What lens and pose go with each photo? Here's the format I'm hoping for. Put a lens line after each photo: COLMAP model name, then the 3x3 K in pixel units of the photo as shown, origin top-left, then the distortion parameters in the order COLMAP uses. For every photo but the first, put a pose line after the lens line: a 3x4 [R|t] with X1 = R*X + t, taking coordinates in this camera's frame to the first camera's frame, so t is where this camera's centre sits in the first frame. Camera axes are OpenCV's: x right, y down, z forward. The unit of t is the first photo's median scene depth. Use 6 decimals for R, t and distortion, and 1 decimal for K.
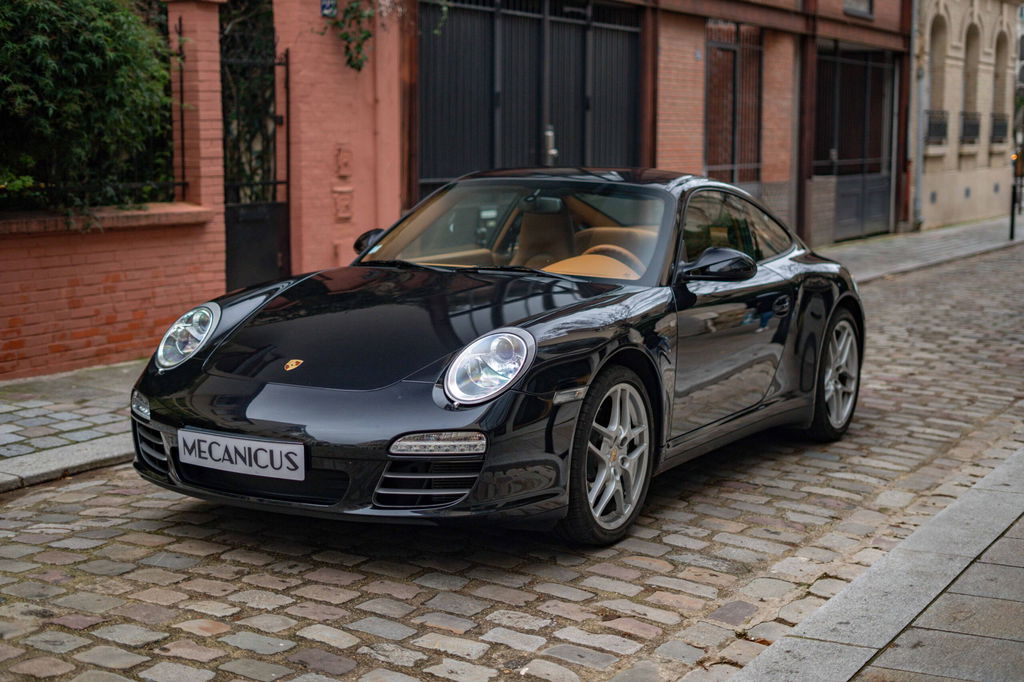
lens RADIAL K [[1518.4, 0, 504.8], [0, 1518.4, 346.7], [0, 0, 1]] dist [-0.022822, 0.000000]
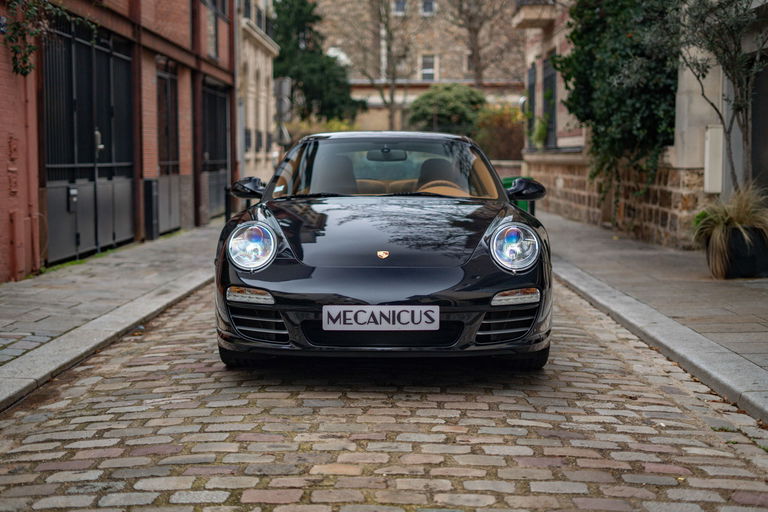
lens RADIAL K [[1138.8, 0, 383.0], [0, 1138.8, 254.3], [0, 0, 1]] dist [-0.022822, 0.000000]
pose [[0.871682, -0.044846, 0.488015, -0.304722], [0.071101, 0.996841, -0.035395, 0.022152], [-0.484886, 0.065551, 0.872117, 0.031639]]
